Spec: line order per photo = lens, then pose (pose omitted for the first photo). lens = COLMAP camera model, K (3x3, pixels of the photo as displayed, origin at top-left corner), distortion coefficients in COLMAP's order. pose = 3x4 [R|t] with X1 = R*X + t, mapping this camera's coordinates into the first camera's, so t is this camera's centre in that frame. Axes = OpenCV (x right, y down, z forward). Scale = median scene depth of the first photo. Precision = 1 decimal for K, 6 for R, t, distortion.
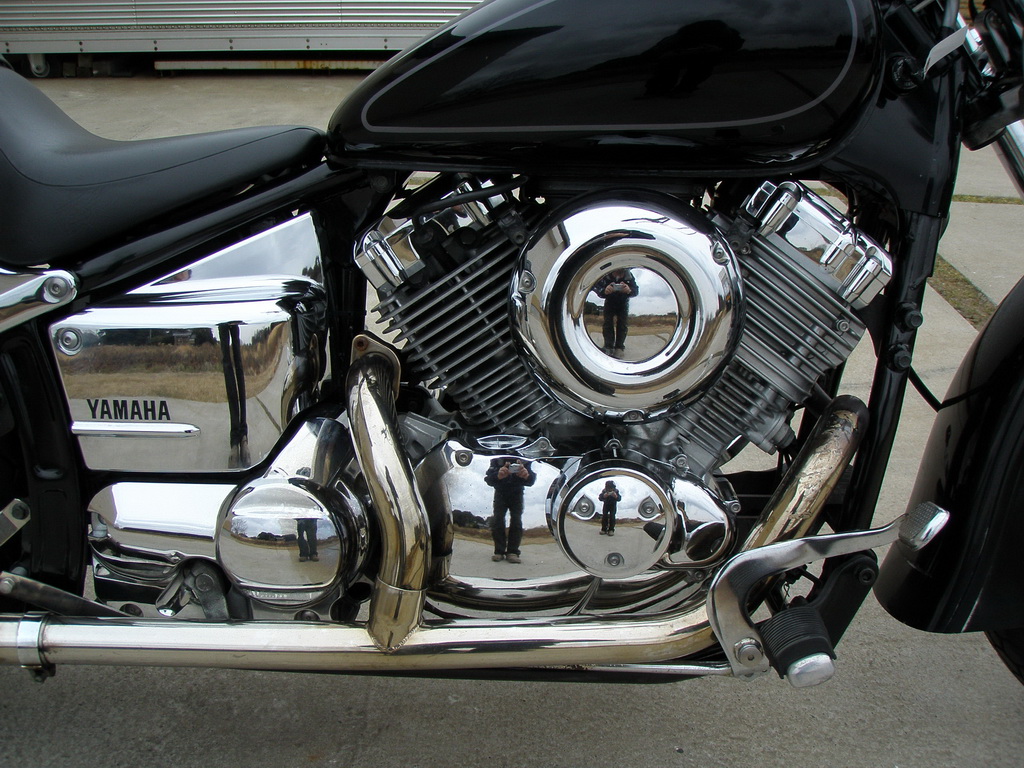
lens RADIAL K [[1142.8, 0, 507.0], [0, 1142.8, 400.9], [0, 0, 1]] dist [-0.210699, 0.203698]
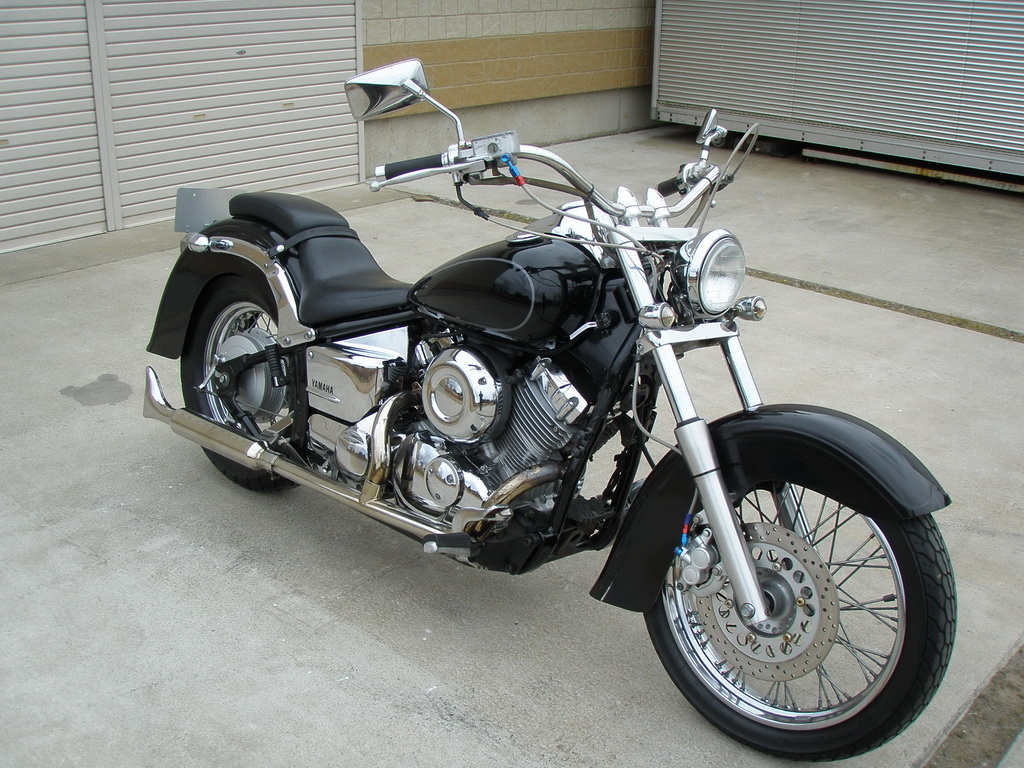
lens RADIAL K [[1142.8, 0, 507.0], [0, 1142.8, 400.9], [0, 0, 1]] dist [-0.210699, 0.203698]
pose [[0.755406, 0.246346, -0.607187, 1.527803], [-0.262280, 0.962845, 0.064338, -0.233009], [0.600476, 0.110652, 0.791950, -0.782657]]
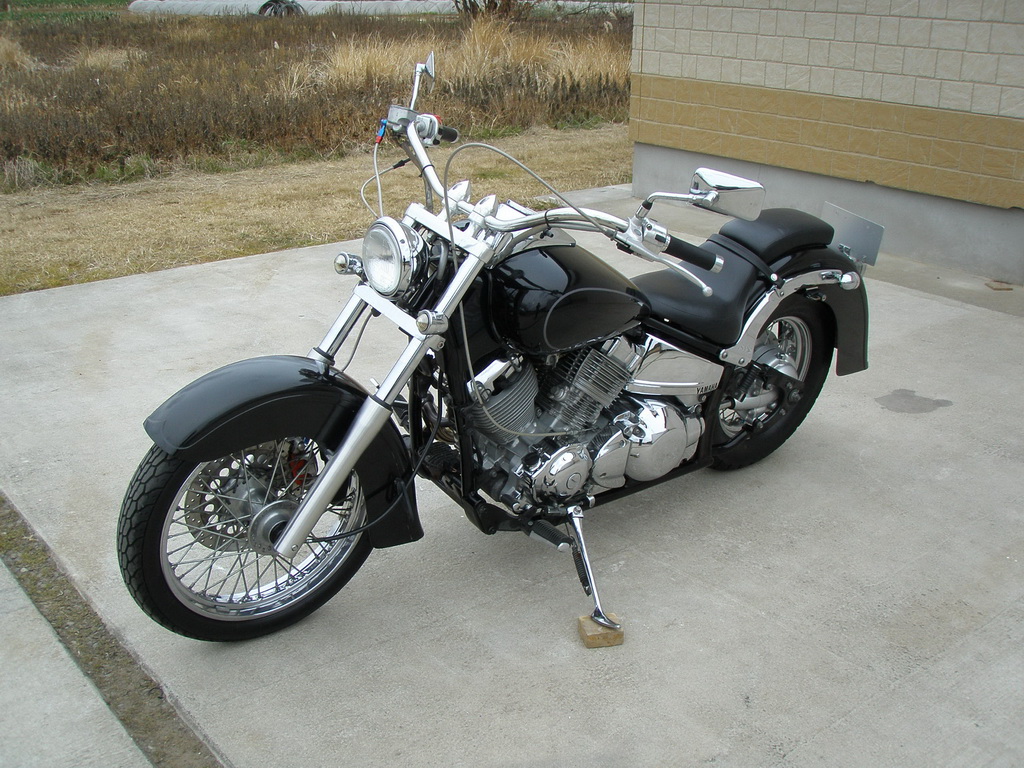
lens RADIAL K [[1142.8, 0, 507.0], [0, 1142.8, 400.9], [0, 0, 1]] dist [-0.210699, 0.203698]
pose [[-0.766759, 0.198137, -0.610592, 1.757759], [-0.276070, 0.756941, 0.592306, -1.588917], [0.579540, 0.622721, -0.525691, 2.496367]]
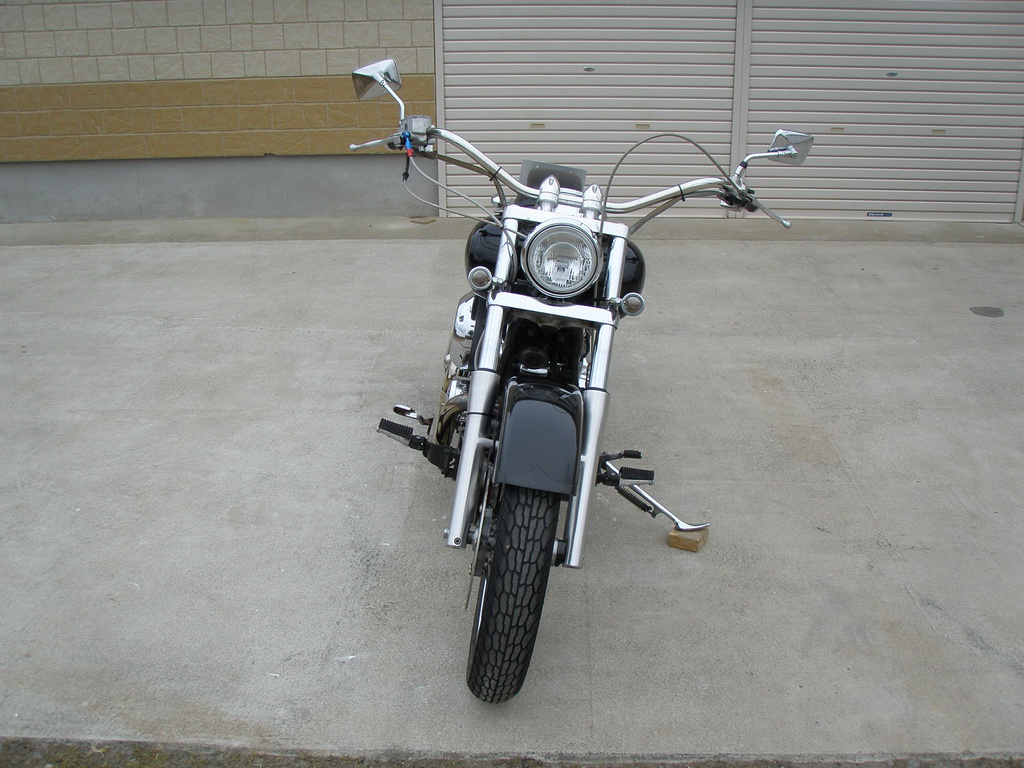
lens RADIAL K [[1142.8, 0, 507.0], [0, 1142.8, 400.9], [0, 0, 1]] dist [-0.210699, 0.203698]
pose [[-0.012364, 0.350579, -0.936452, 2.769252], [-0.383316, 0.863316, 0.328260, -0.879596], [0.923534, 0.363016, 0.123708, 0.737268]]
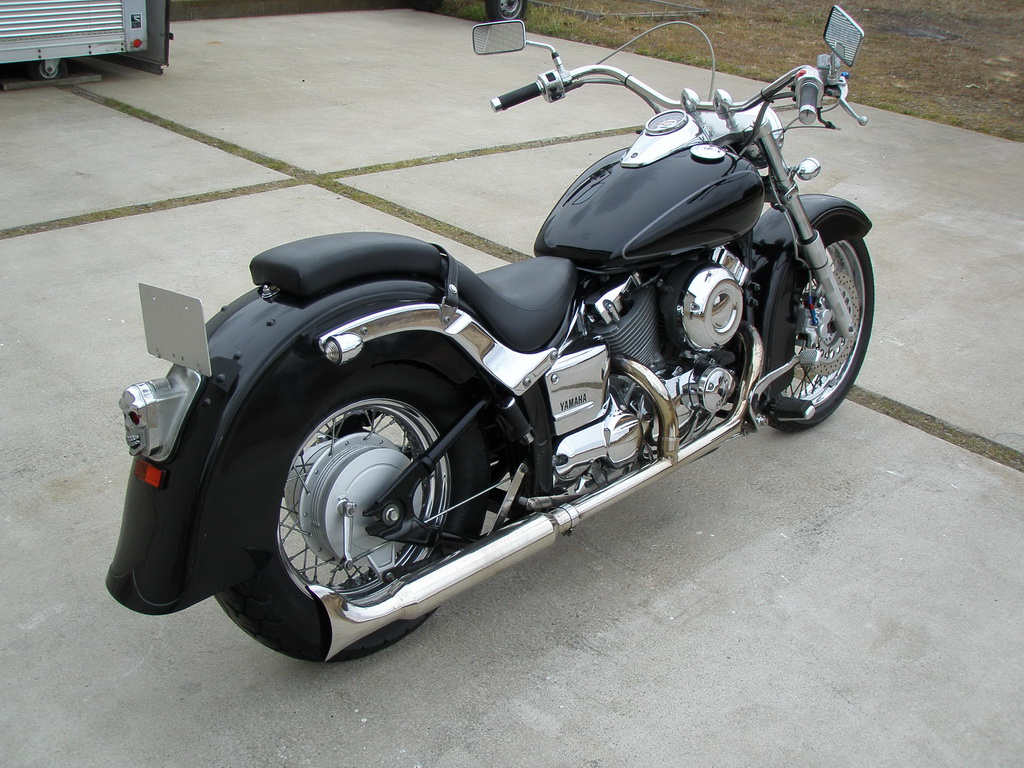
lens RADIAL K [[1142.8, 0, 507.0], [0, 1142.8, 400.9], [0, 0, 1]] dist [-0.210699, 0.203698]
pose [[0.701495, -0.279803, 0.655450, -1.860464], [0.226654, 0.959544, 0.167041, -0.391276], [-0.675672, 0.031382, 0.736535, -0.559529]]
